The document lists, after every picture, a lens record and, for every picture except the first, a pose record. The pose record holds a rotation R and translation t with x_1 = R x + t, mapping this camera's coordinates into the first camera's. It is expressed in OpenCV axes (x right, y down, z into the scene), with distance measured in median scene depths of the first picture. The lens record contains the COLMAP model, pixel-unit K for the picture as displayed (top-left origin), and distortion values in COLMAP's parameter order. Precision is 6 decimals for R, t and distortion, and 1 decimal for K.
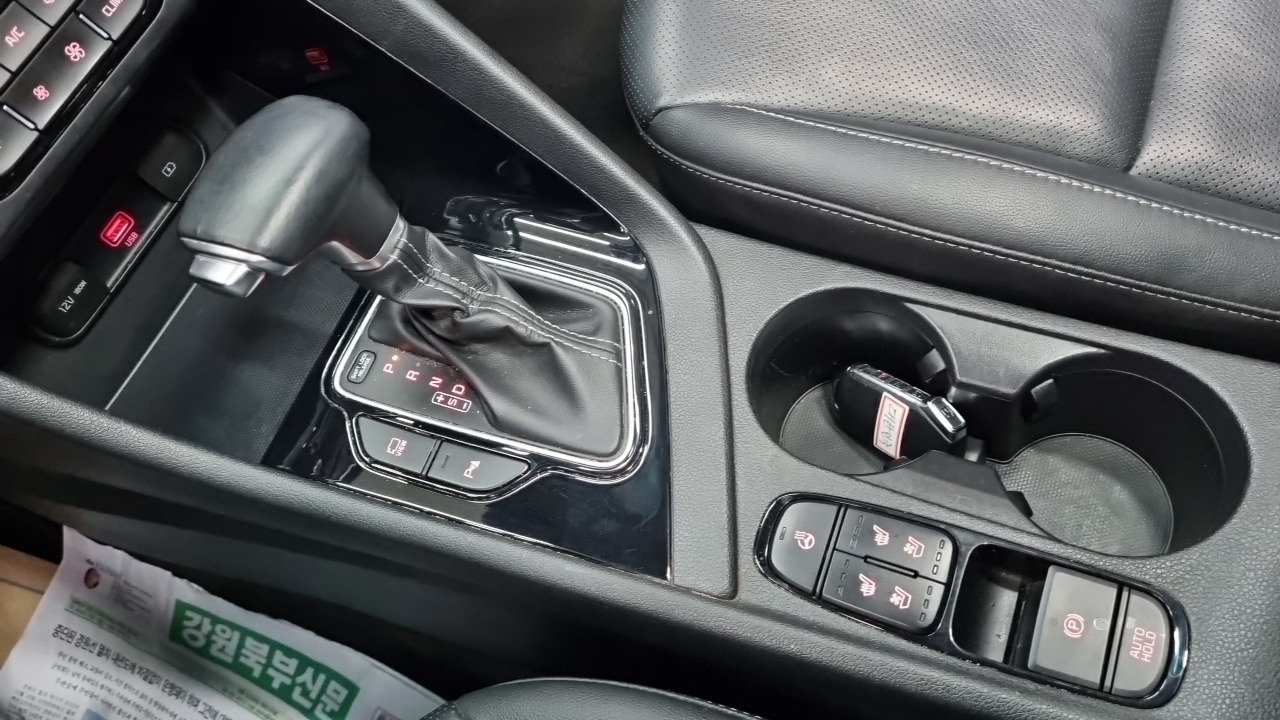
lens RADIAL K [[997.3, 0, 640.0], [0, 997.3, 360.0], [0, 0, 1]] dist [0.022568, -0.003589]
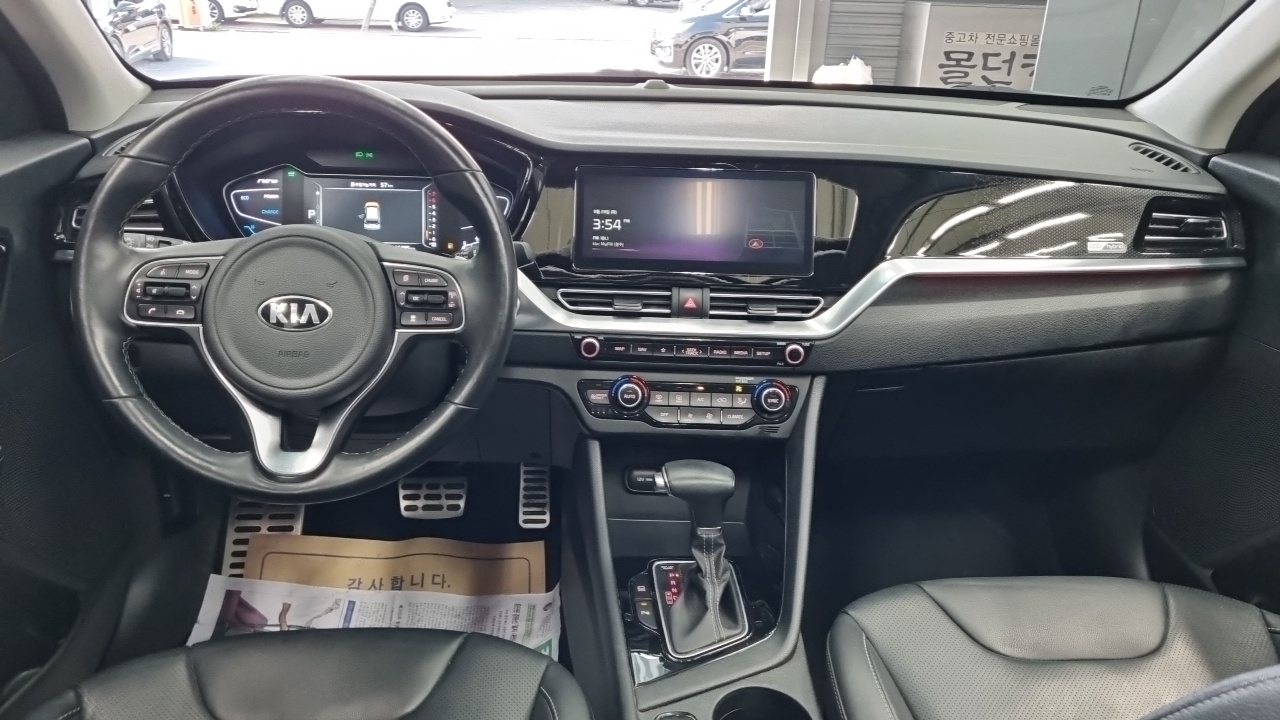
lens RADIAL K [[984.9, 0, 638.1], [0, 984.9, 347.5], [0, 0, 1]] dist [0.084105, -0.105112]
pose [[0.420931, 0.533981, -0.733267, 1.185488], [-0.854279, 0.505169, -0.122523, 0.095505], [0.304999, 0.677988, 0.668810, -0.958396]]
